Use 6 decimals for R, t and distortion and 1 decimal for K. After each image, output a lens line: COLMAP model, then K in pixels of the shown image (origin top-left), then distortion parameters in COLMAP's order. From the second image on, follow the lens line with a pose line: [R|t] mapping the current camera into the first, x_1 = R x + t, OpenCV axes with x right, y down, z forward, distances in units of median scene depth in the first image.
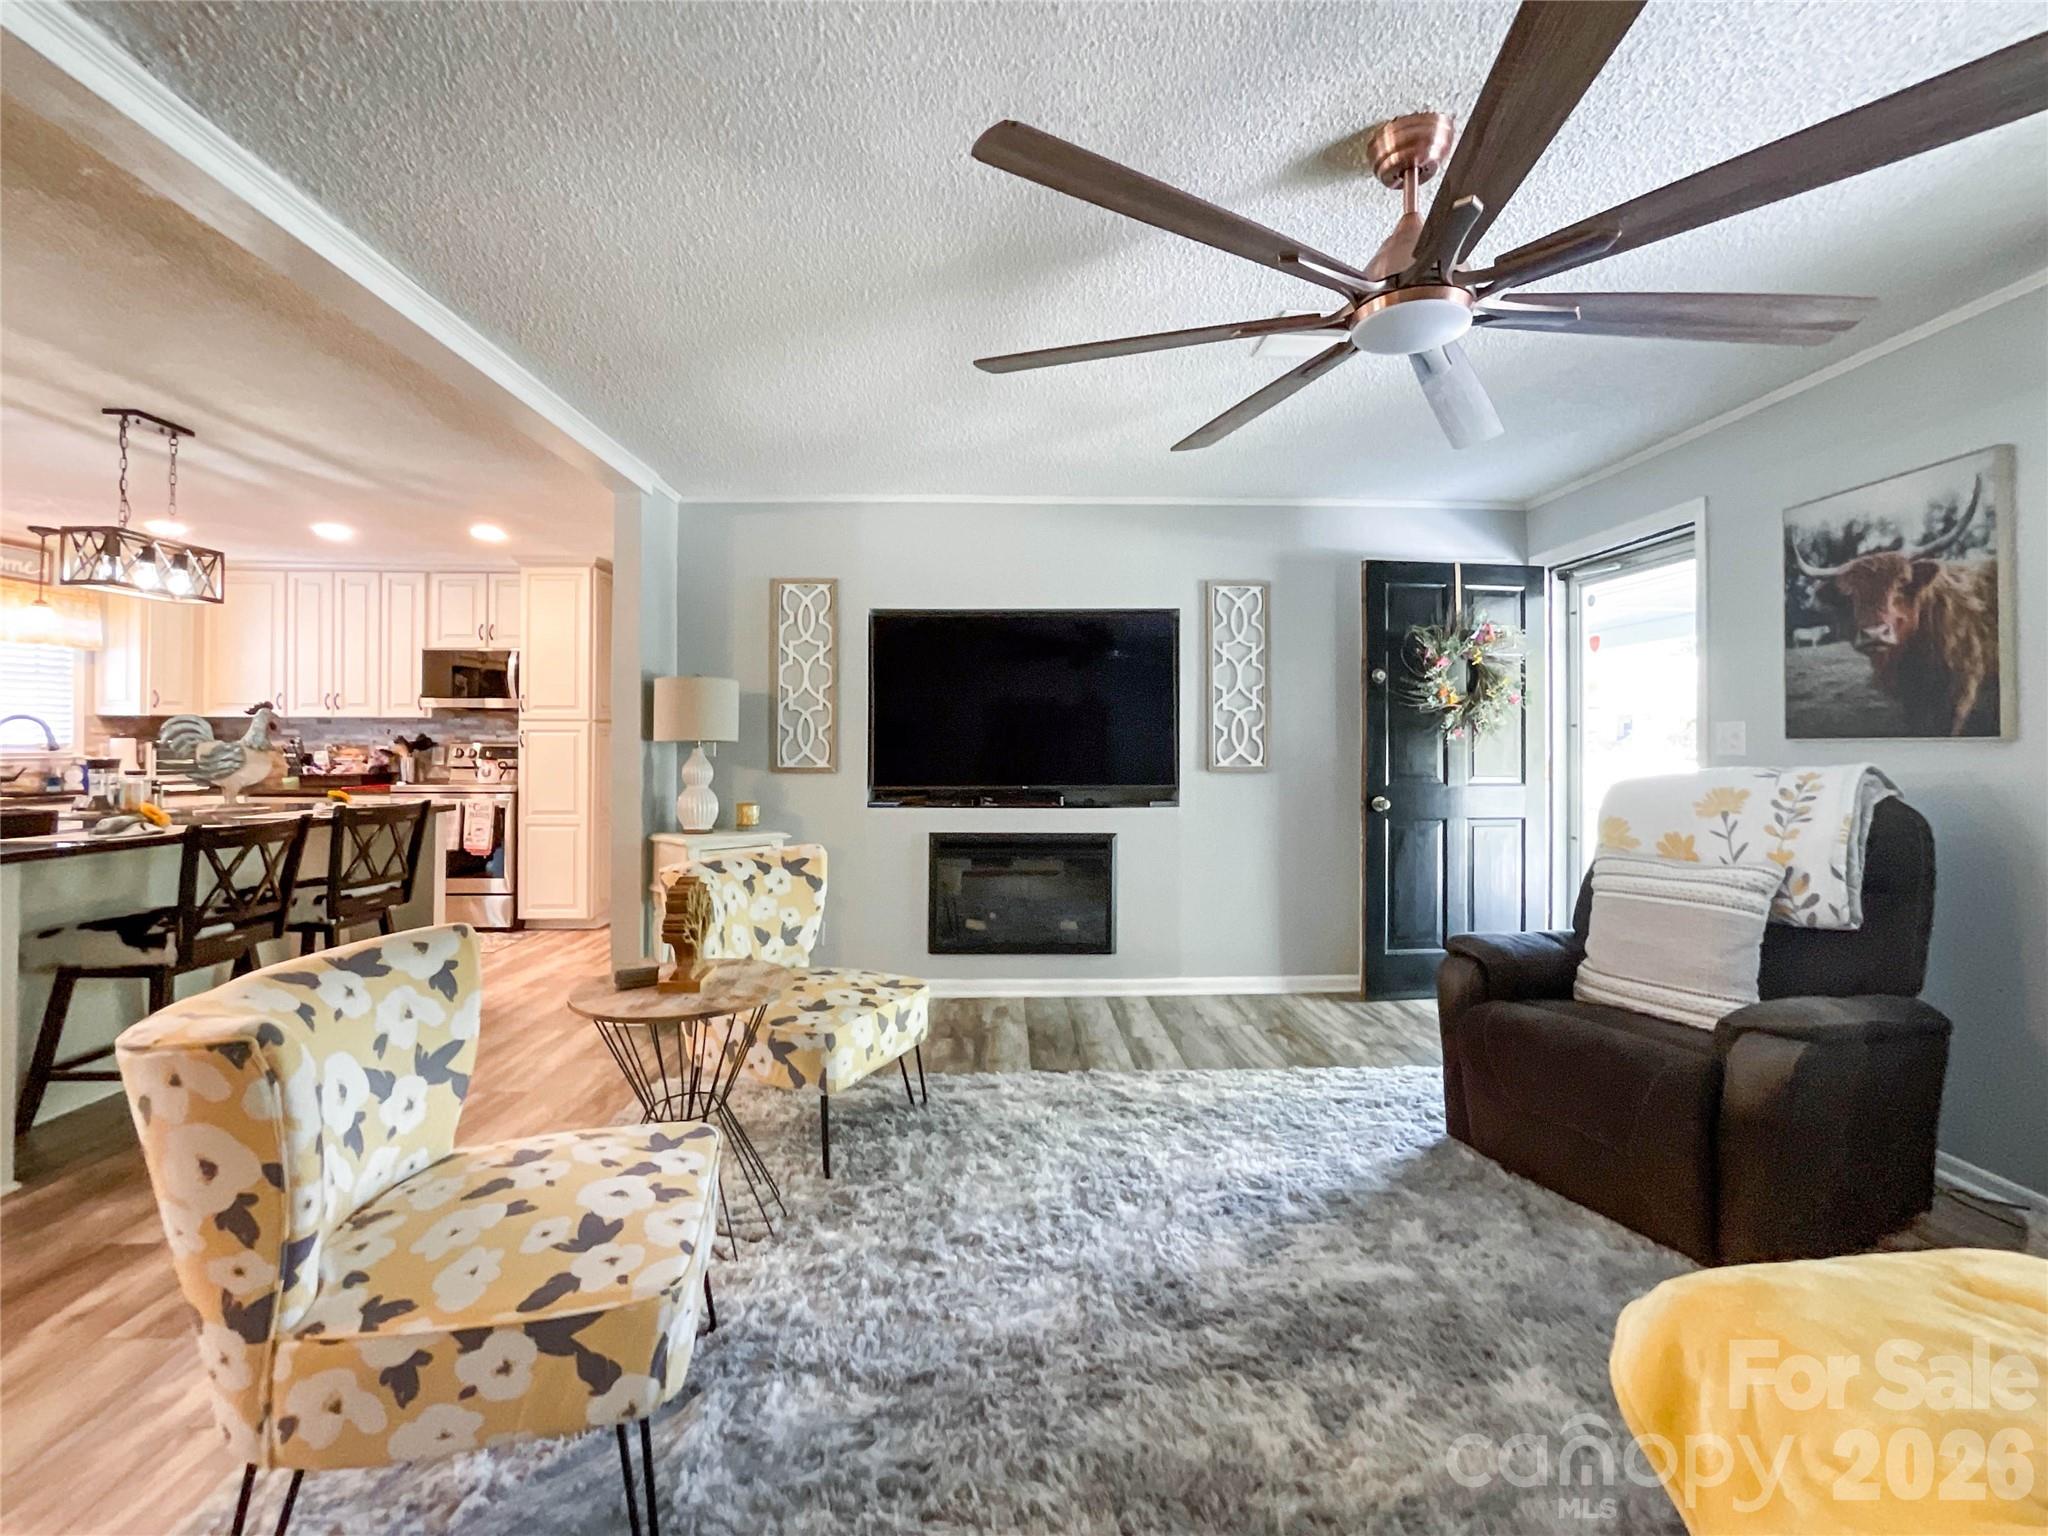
lens RADIAL K [[858.1, 0, 1025.3], [0, 858.1, 730.0], [0, 0, 1]] dist [-0.028828, 0.016477]
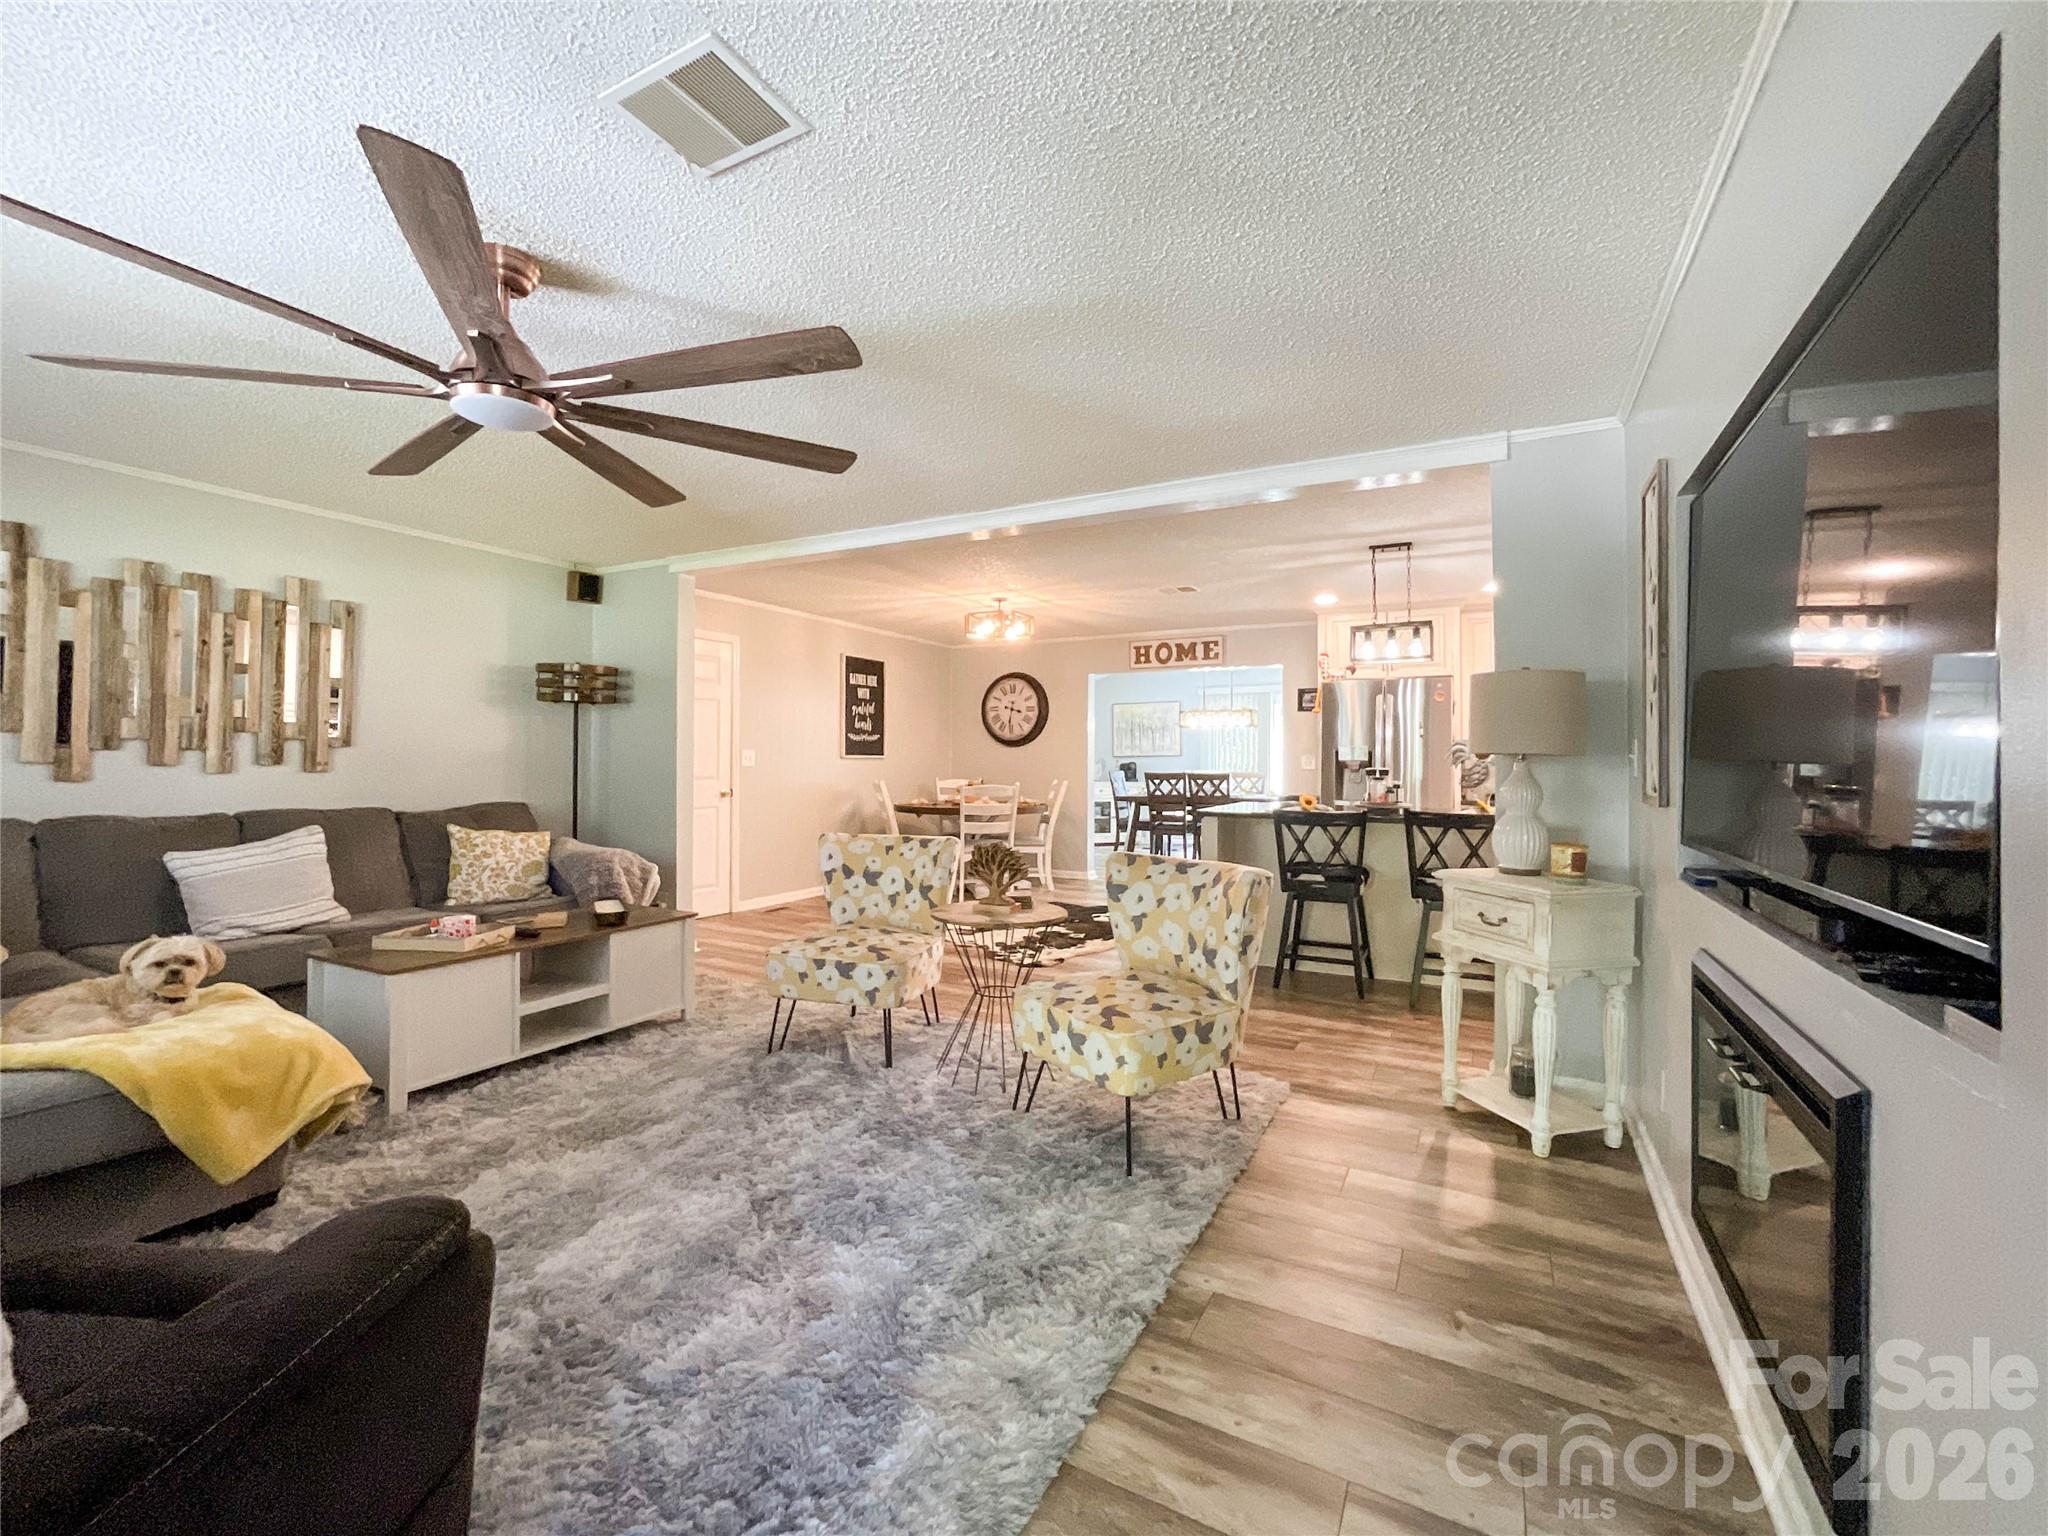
lens RADIAL K [[858.1, 0, 1025.3], [0, 858.1, 730.0], [0, 0, 1]] dist [-0.028828, 0.016477]
pose [[-0.507233, -0.038461, -0.860951, 0.465446], [0.006640, 0.998800, -0.048531, 0.025076], [0.861784, -0.030333, -0.506368, 0.935222]]
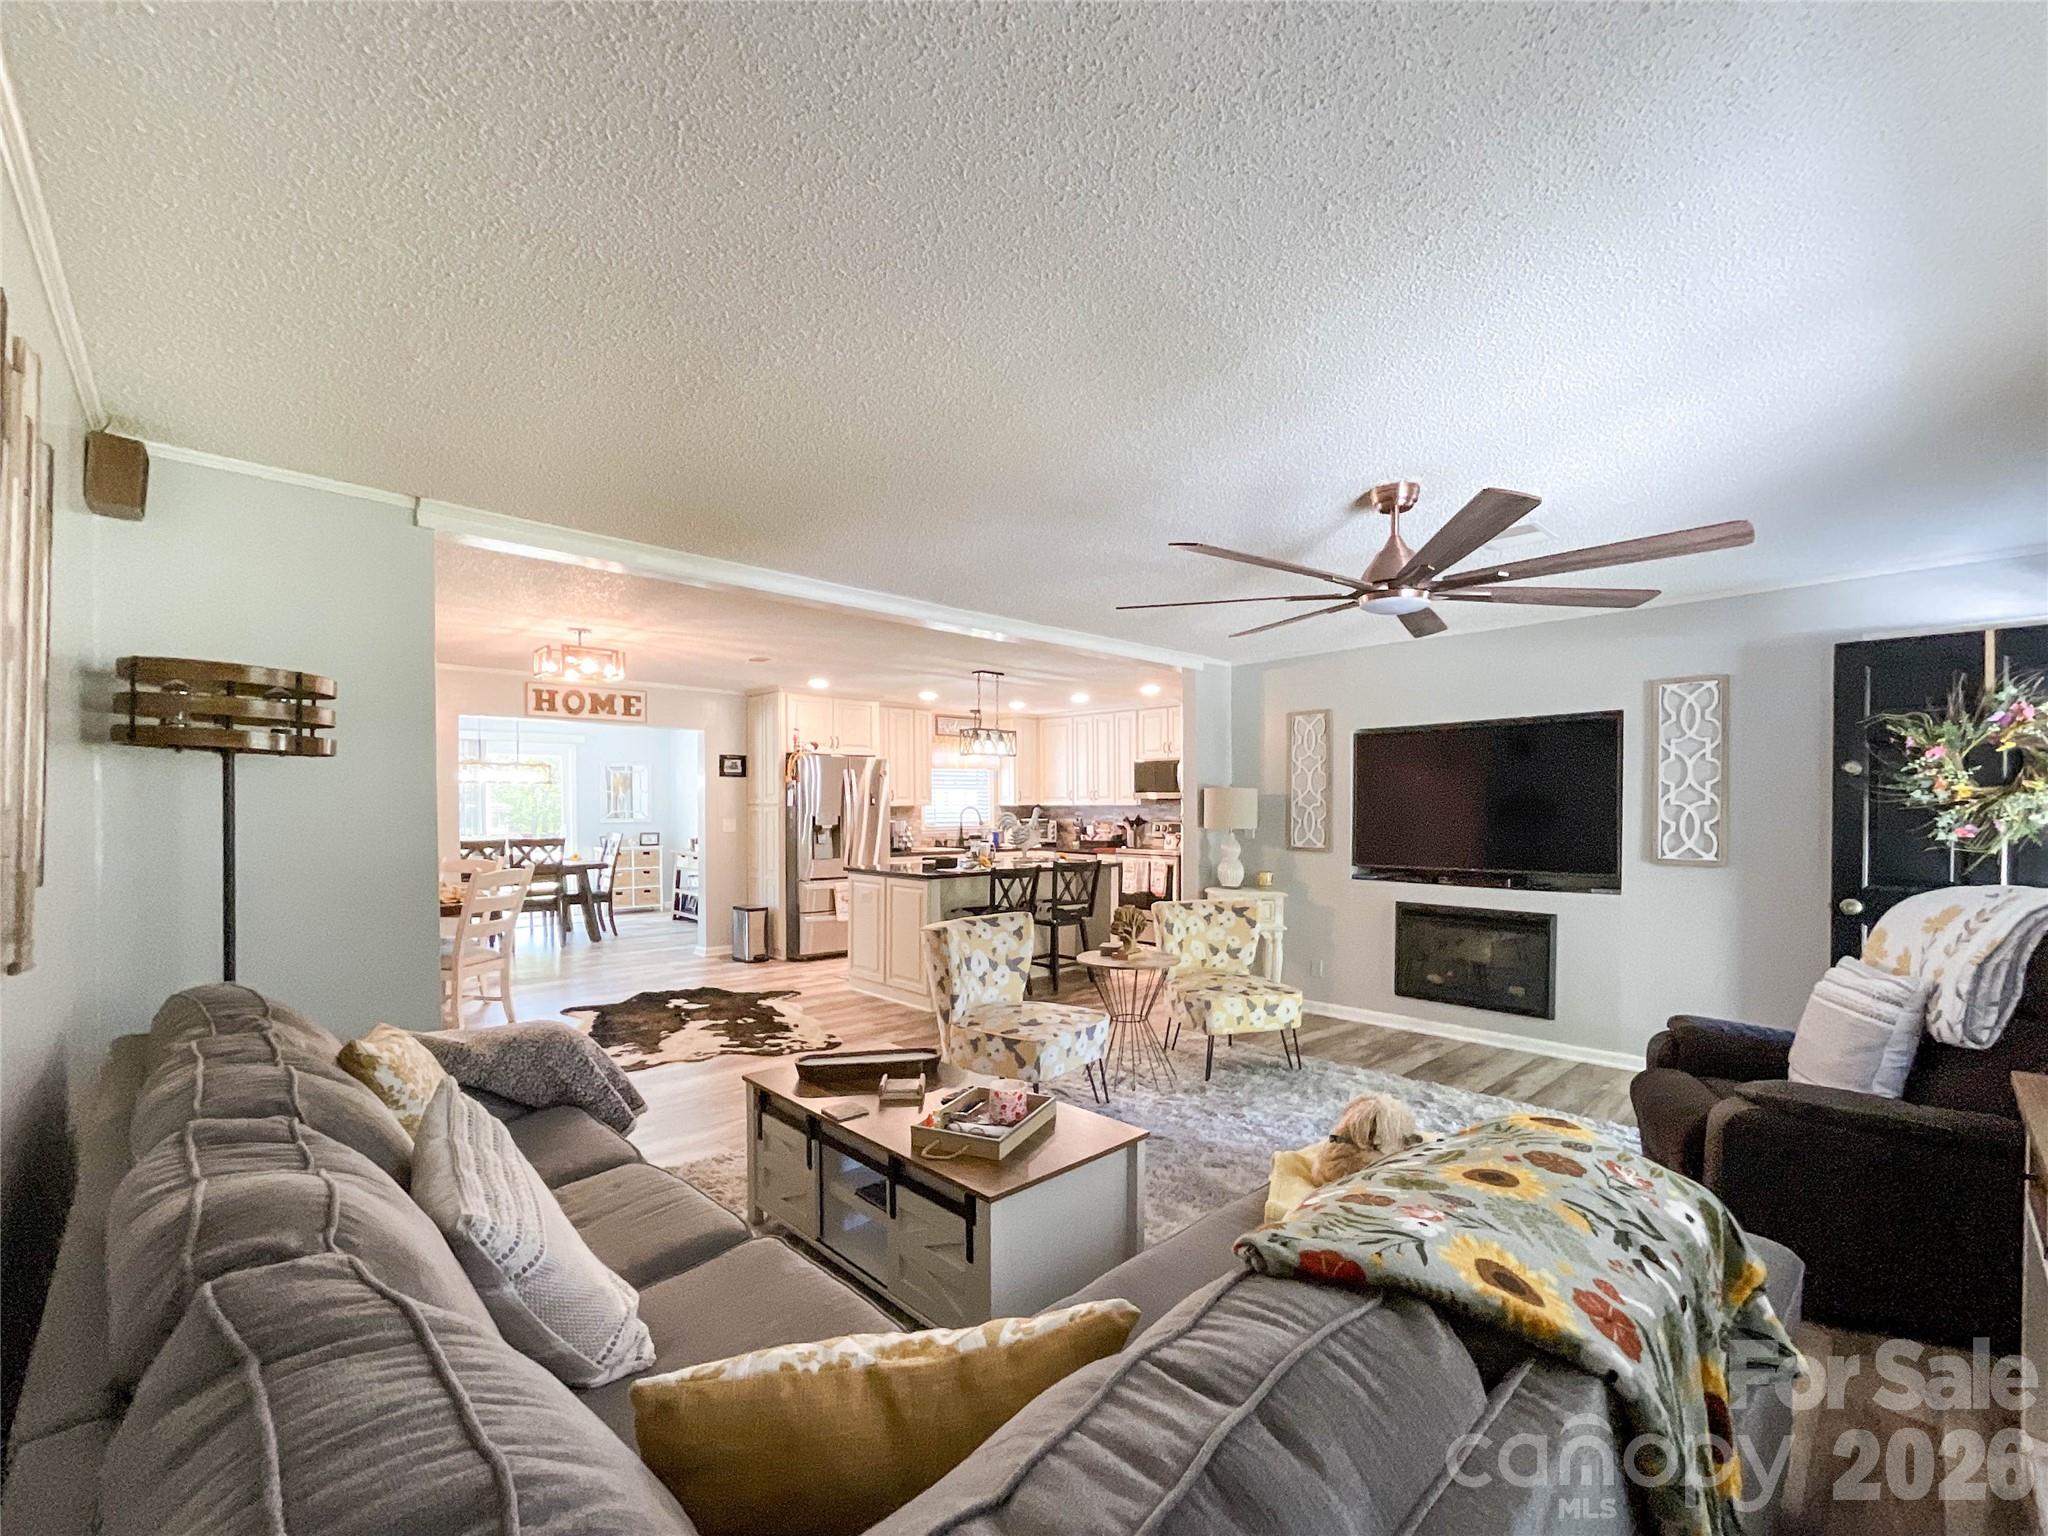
lens RADIAL K [[874.5, 0, 1035.9], [0, 874.5, 815.5], [0, 0, 1]] dist [-0.031136, -0.000053]
pose [[0.661026, 0.005480, -0.750343, 0.514454], [0.013966, 0.999710, 0.019605, -0.042176], [0.750233, -0.023438, 0.660758, -0.267212]]
